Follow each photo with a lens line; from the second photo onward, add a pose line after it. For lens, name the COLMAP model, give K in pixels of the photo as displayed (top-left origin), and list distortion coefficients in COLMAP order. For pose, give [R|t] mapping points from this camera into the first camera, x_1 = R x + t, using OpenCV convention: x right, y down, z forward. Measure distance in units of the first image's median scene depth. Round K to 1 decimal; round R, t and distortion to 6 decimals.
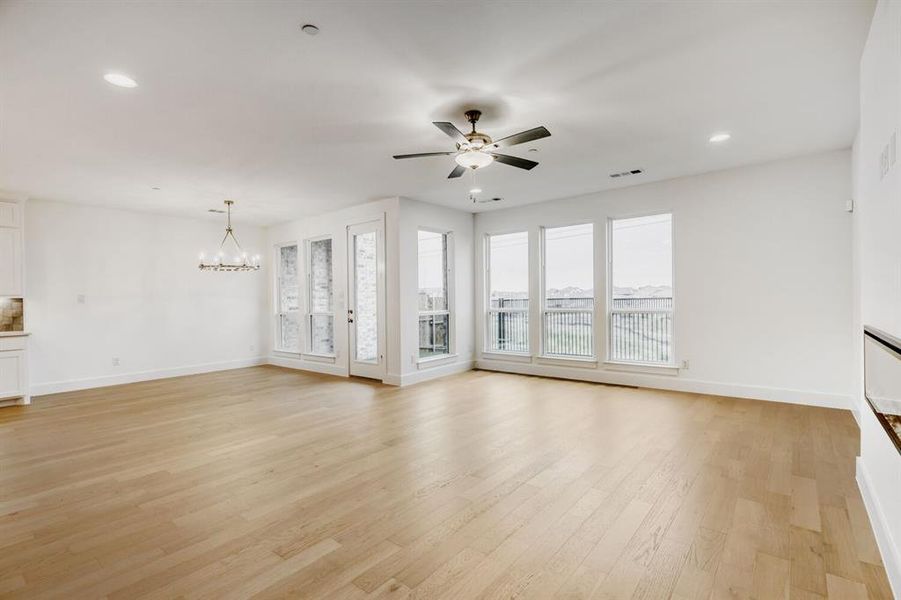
lens RADIAL K [[422.4, 0, 445.2], [0, 422.4, 305.6], [0, 0, 1]] dist [0.001656, 0.000335]
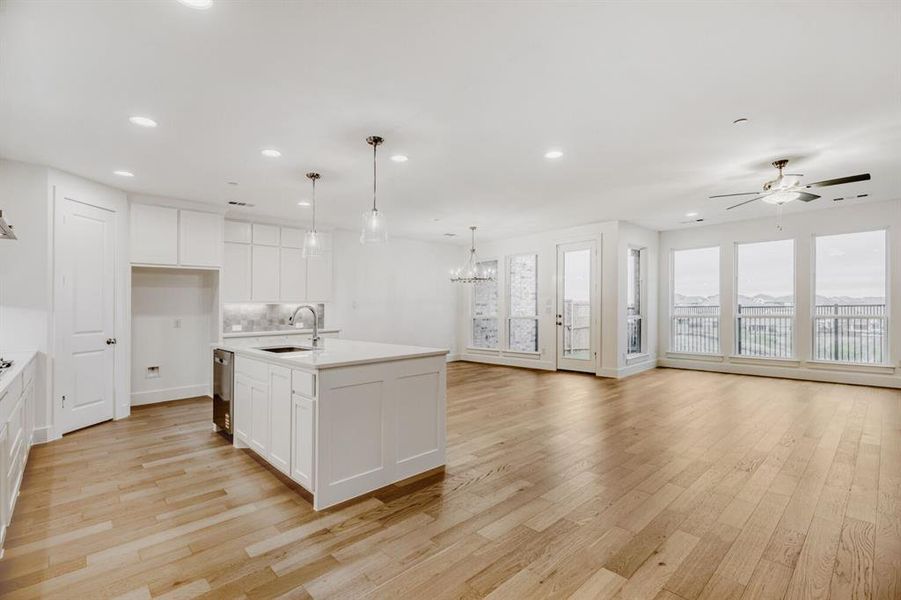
lens RADIAL K [[404.8, 0, 446.5], [0, 404.8, 312.1], [0, 0, 1]] dist [-0.001604, -0.000003]
pose [[0.990838, 0.005527, -0.134946, -0.386032], [-0.006010, 0.999977, -0.003169, 0.008812], [0.134925, 0.003951, 0.990848, -0.182158]]
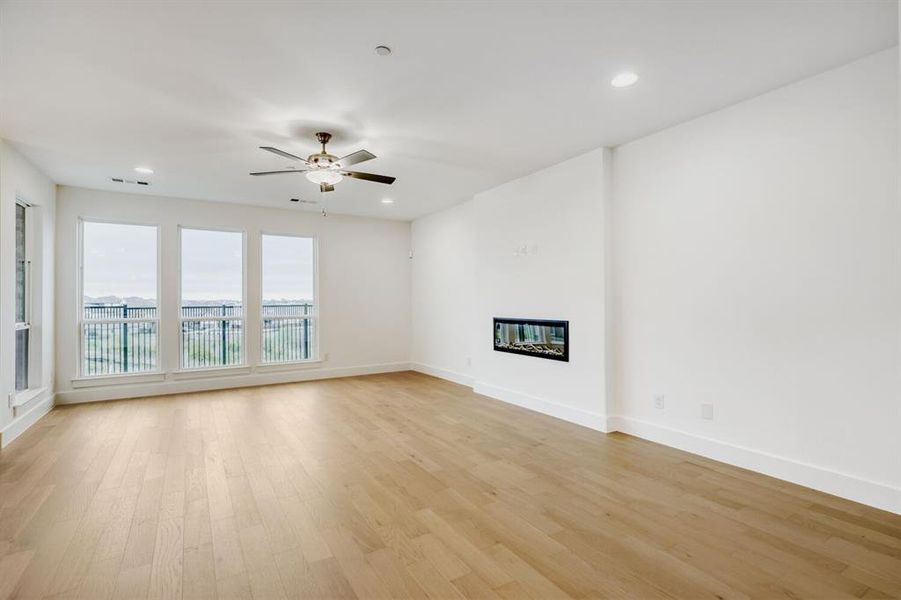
lens RADIAL K [[429.5, 0, 450.5], [0, 429.5, 300.0], [0, 0, 1]] dist [-0.000057, -0.000186]
pose [[0.318418, 0.020590, 0.947727, -0.434425], [0.016221, 0.999499, -0.027165, 0.004793], [-0.947812, 0.024023, 0.317924, 0.168688]]
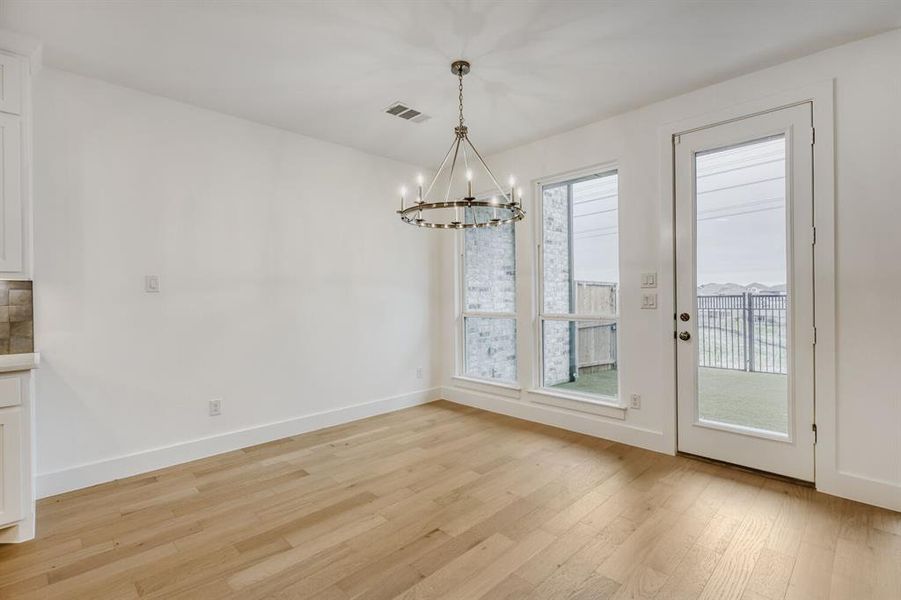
lens RADIAL K [[422.4, 0, 450.5], [0, 422.4, 300.0], [0, 0, 1]] dist [-0.001129, -0.000297]
pose [[0.995160, 0.010618, -0.097689, -0.435585], [-0.010969, 0.999935, -0.003049, -0.000288], [0.097650, 0.004106, 0.995212, 0.508415]]
